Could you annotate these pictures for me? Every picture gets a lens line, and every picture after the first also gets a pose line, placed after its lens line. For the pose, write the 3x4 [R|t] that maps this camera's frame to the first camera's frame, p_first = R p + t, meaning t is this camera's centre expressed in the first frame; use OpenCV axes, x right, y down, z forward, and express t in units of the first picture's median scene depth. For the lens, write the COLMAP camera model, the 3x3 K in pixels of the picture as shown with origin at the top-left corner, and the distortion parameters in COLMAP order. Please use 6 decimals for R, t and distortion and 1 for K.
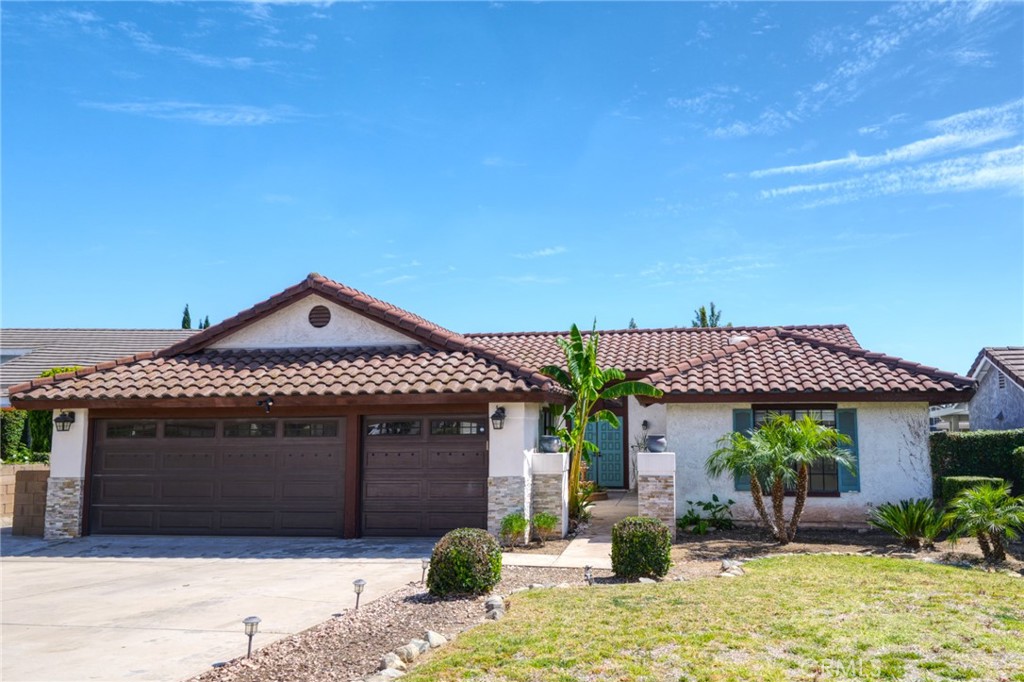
lens RADIAL K [[754.0, 0, 543.1], [0, 754.0, 369.7], [0, 0, 1]] dist [0.039266, -0.020243]
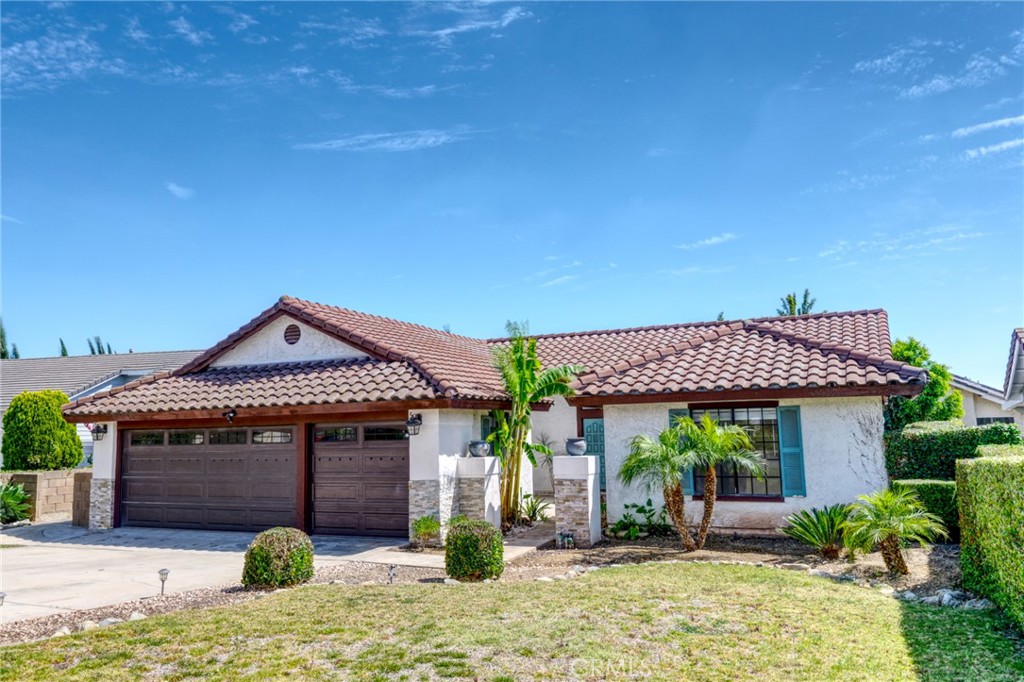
lens RADIAL K [[766.4, 0, 503.5], [0, 766.4, 344.6], [0, 0, 1]] dist [-0.001209, 0.010030]
pose [[0.958054, -0.047728, -0.282586, 0.335495], [0.039053, 0.998579, -0.036254, -0.002752], [0.283915, 0.023697, 0.958557, 0.007591]]
